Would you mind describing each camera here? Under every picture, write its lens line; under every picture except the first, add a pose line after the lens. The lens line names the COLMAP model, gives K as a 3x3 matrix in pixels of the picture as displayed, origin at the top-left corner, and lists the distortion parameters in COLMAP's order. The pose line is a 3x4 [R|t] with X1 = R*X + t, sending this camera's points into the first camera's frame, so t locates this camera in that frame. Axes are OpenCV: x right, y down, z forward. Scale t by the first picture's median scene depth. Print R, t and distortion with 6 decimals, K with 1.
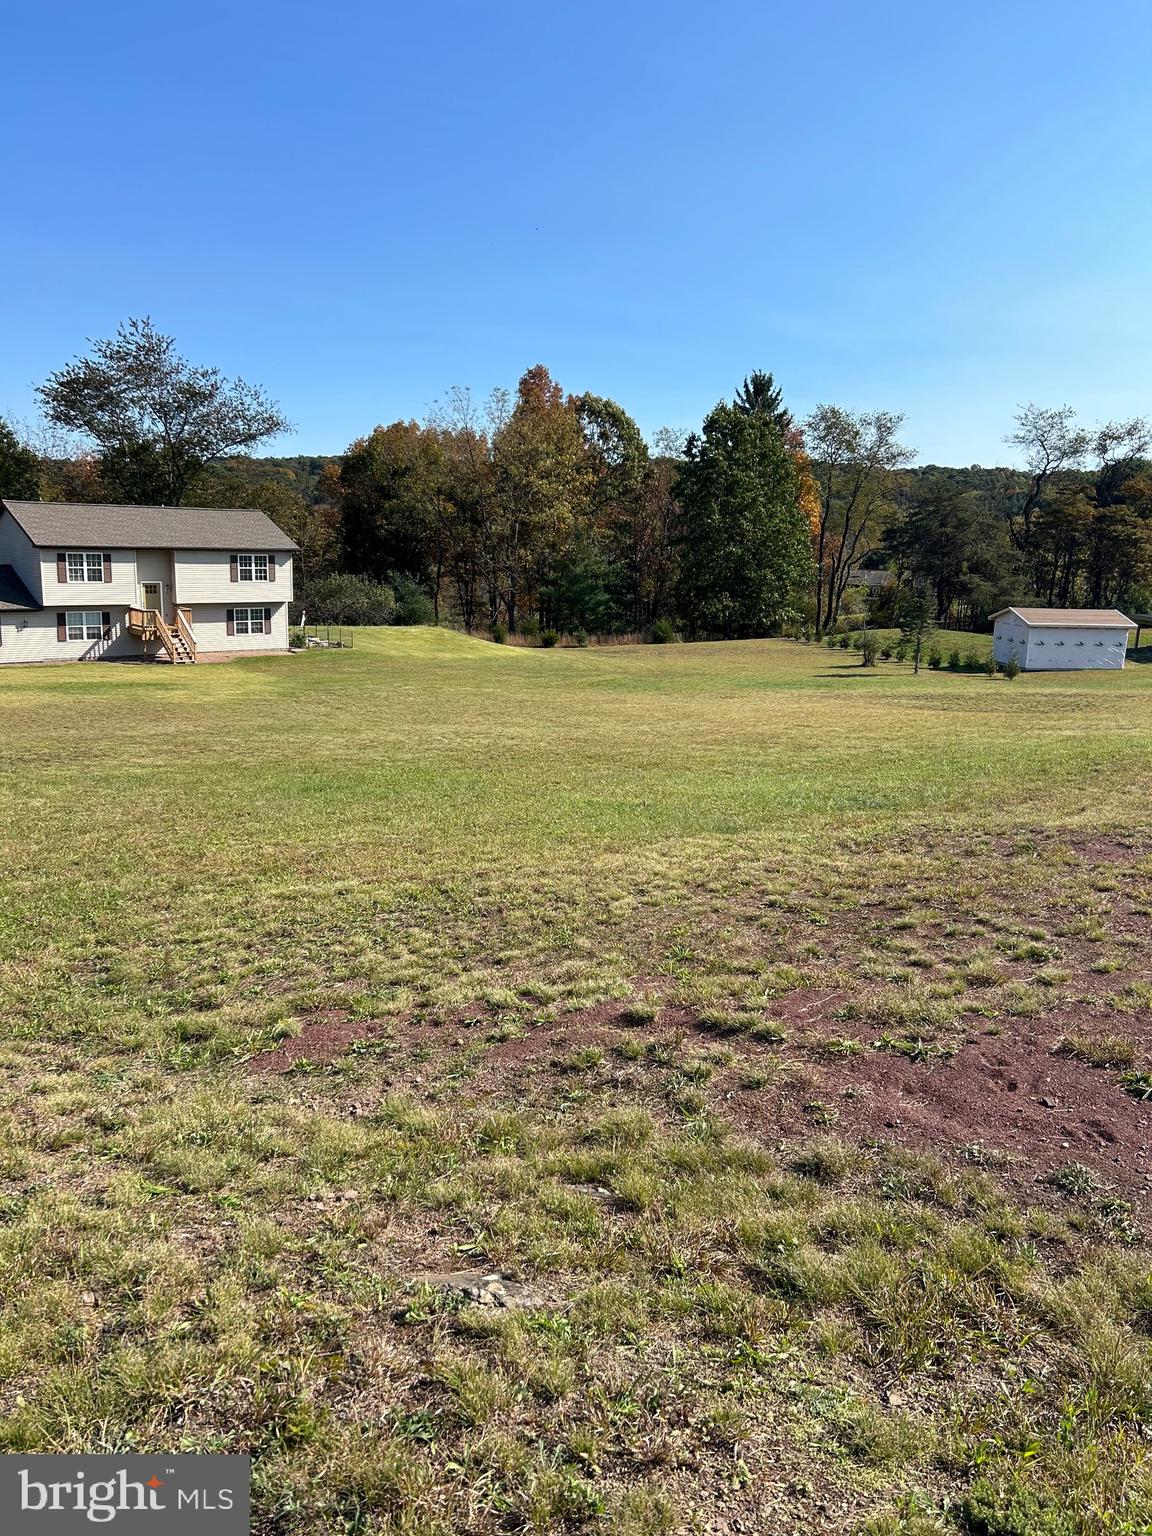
lens RADIAL K [[1177.3, 0, 588.3], [0, 1177.3, 761.3], [0, 0, 1]] dist [0.158510, -0.363326]
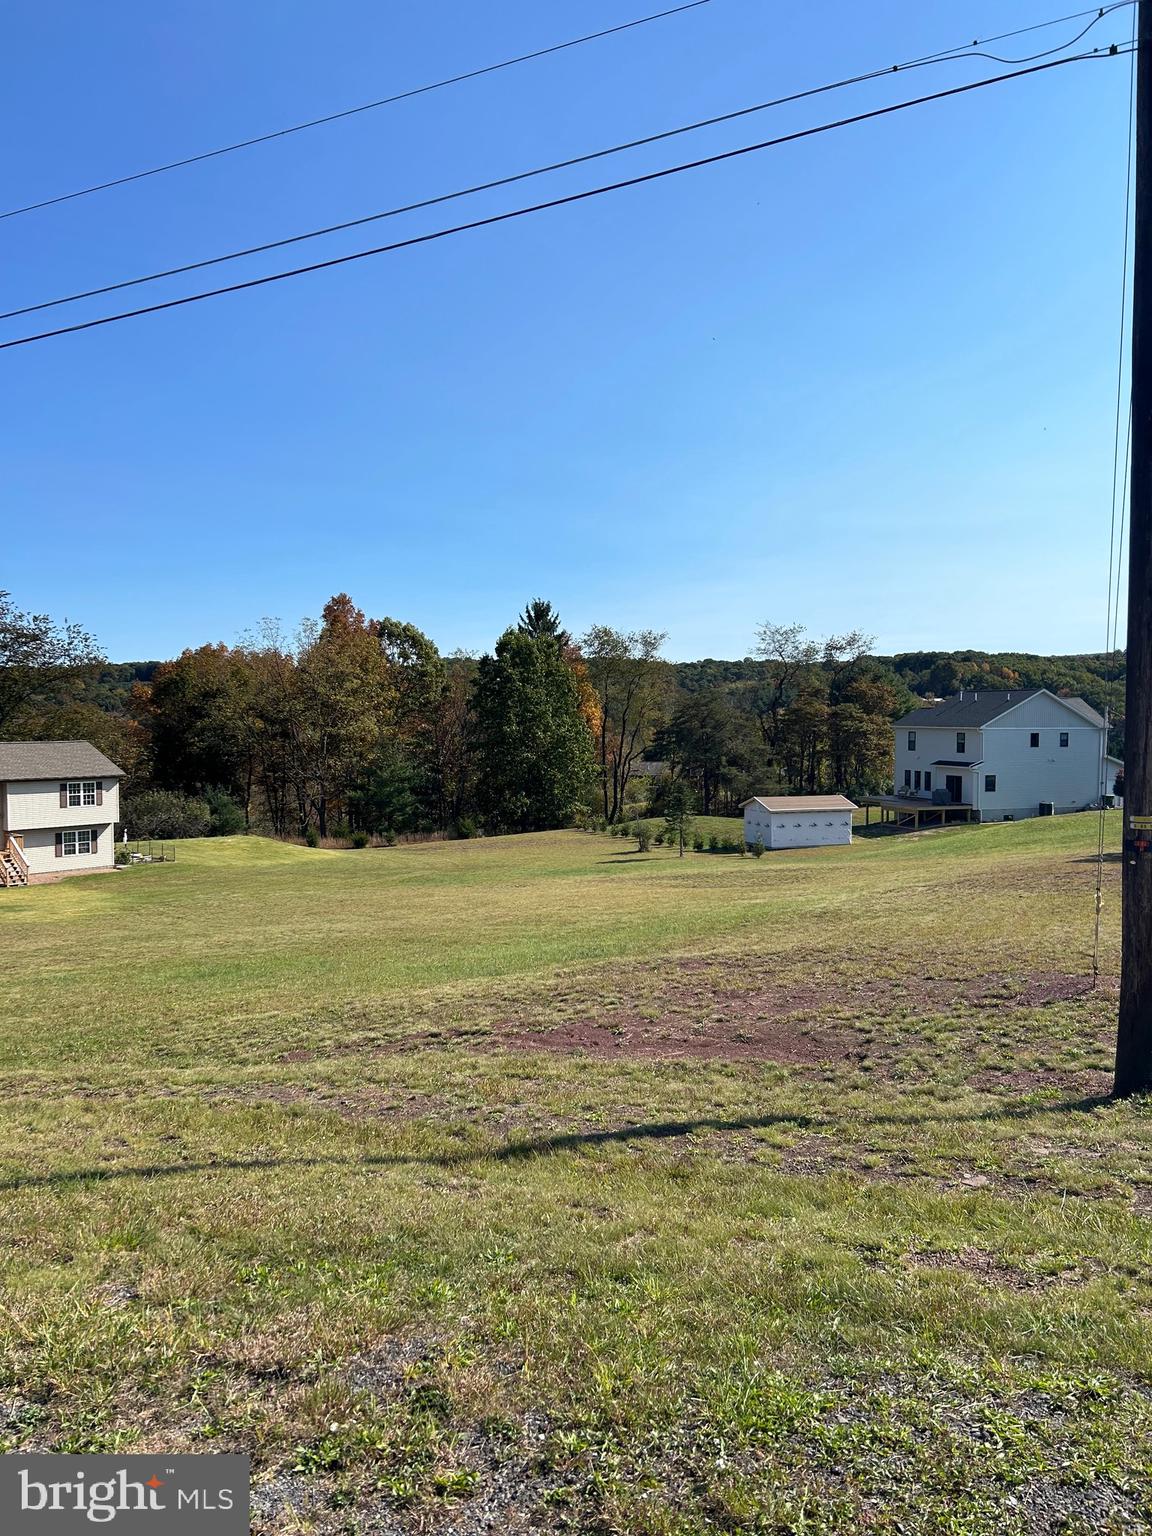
lens RADIAL K [[1177.3, 0, 588.3], [0, 1177.3, 761.3], [0, 0, 1]] dist [0.158510, -0.363326]
pose [[0.985753, -0.040589, 0.163229, -0.001529], [0.065882, 0.986080, -0.152661, 0.004152], [-0.154761, 0.161239, 0.974706, -0.103665]]
